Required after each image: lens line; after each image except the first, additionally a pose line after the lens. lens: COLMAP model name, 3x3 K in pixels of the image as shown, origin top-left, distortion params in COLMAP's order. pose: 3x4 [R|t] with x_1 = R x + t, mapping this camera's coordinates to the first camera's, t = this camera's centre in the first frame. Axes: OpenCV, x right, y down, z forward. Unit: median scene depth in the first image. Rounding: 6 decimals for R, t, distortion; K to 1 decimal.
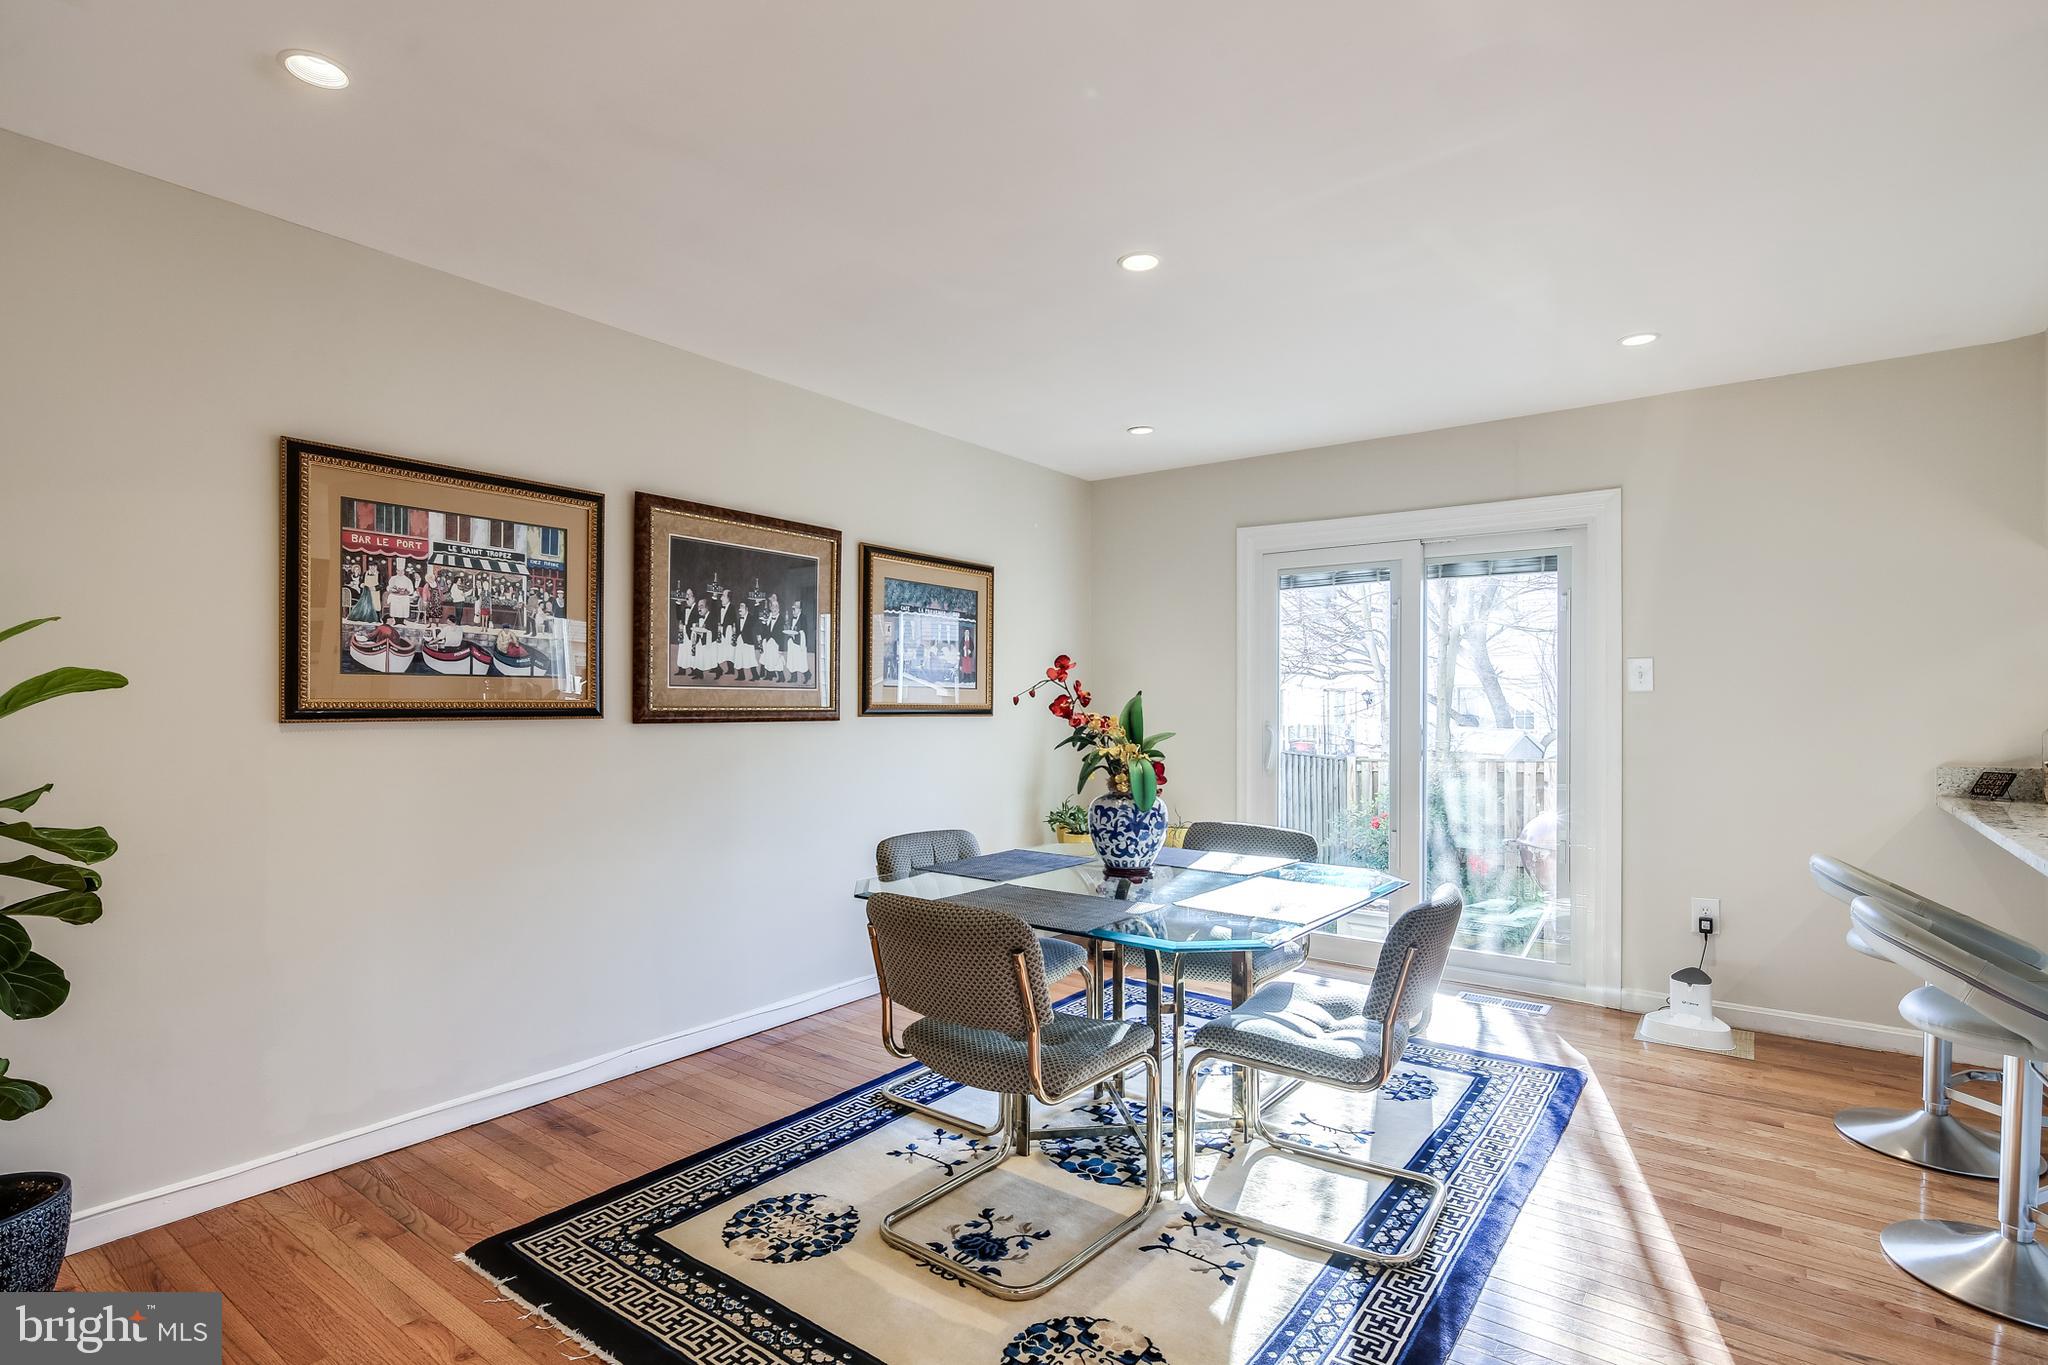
lens RADIAL K [[1006.0, 0, 1018.1], [0, 1006.0, 704.0], [0, 0, 1]] dist [0.006691, -0.005114]
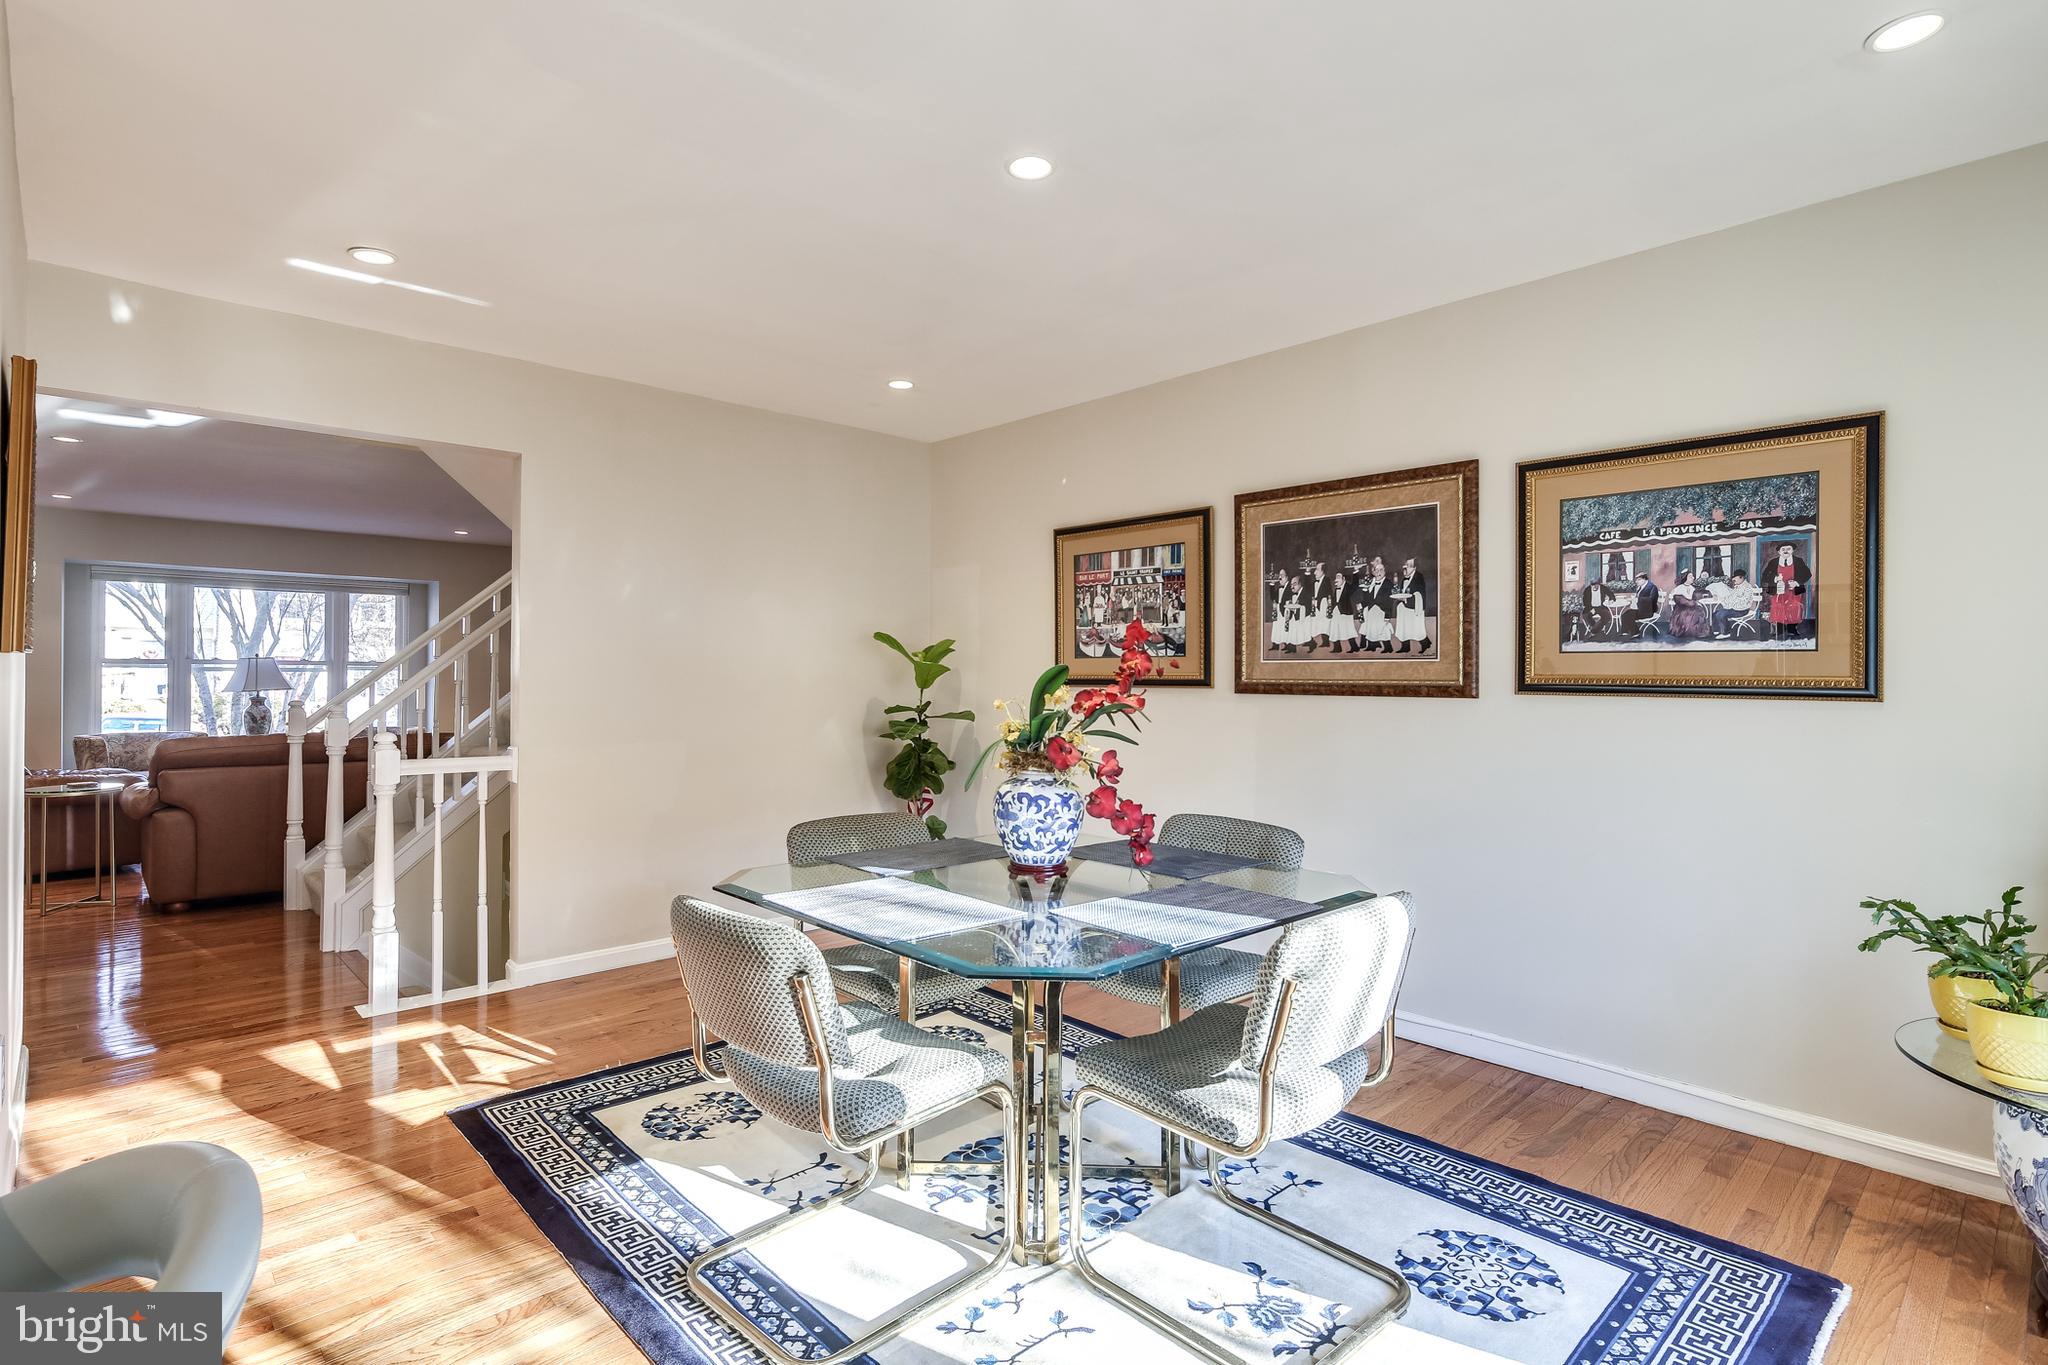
lens RADIAL K [[1006.0, 0, 1017.7], [0, 1006.0, 671.6], [0, 0, 1]] dist [0.006691, -0.005114]
pose [[-0.175204, -0.006092, -0.984513, 0.781248], [-0.003549, 0.999978, -0.005556, 0.001544], [0.984526, 0.002521, -0.175222, 0.914339]]
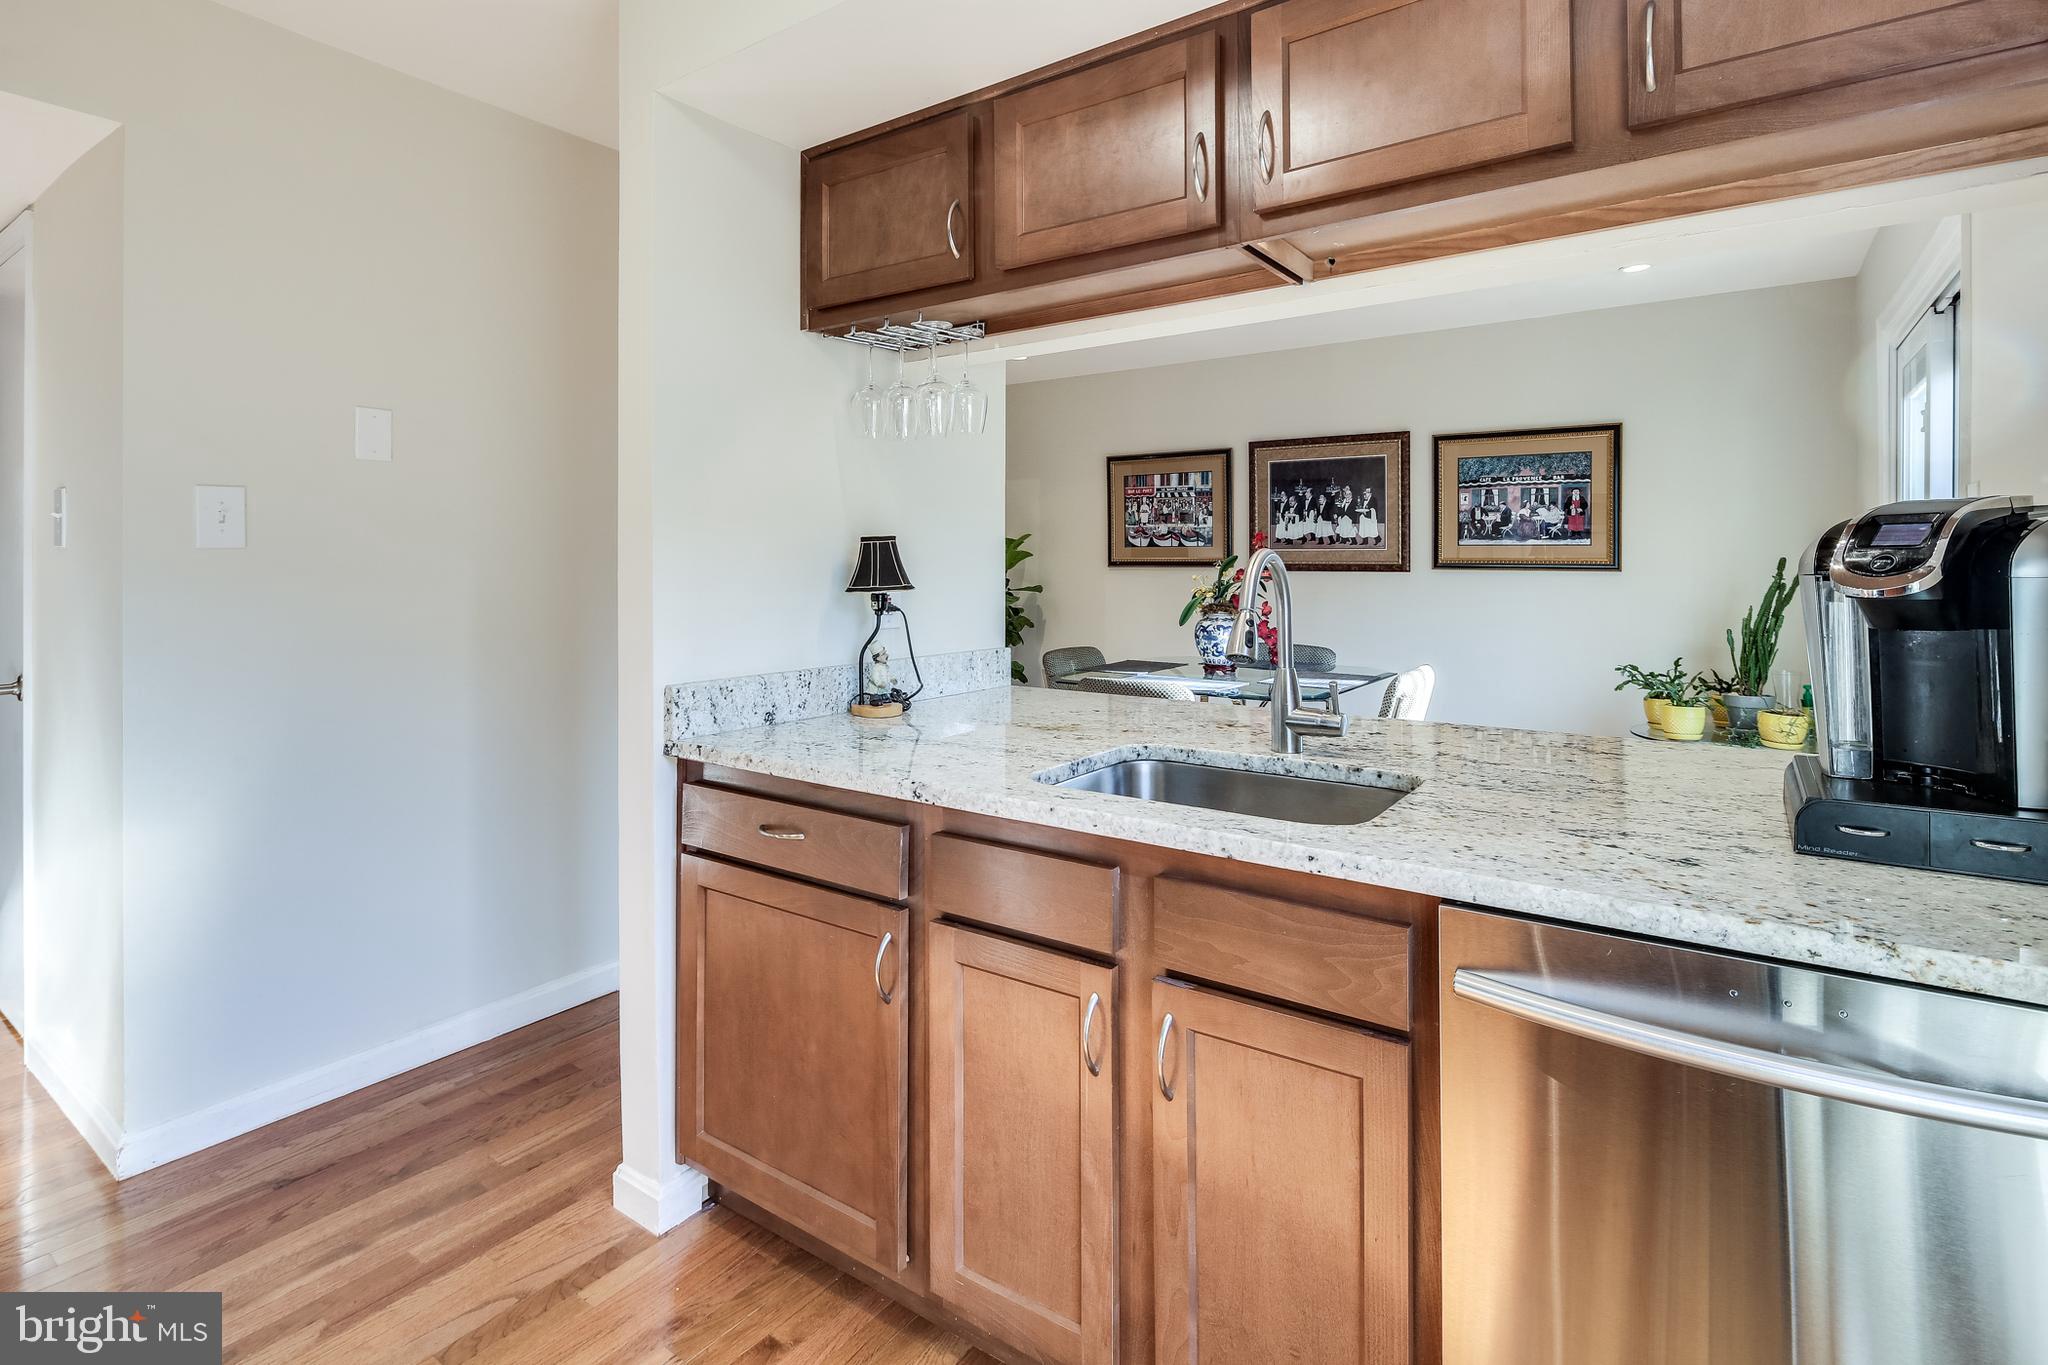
lens RADIAL K [[1006.0, 0, 1019.1], [0, 1006.0, 554.2], [0, 0, 1]] dist [0.006691, -0.005114]
pose [[0.017667, -0.002060, -0.999842, 1.357873], [0.003024, 0.999993, -0.002007, -0.006913], [0.999839, -0.002988, 0.017673, 0.529653]]
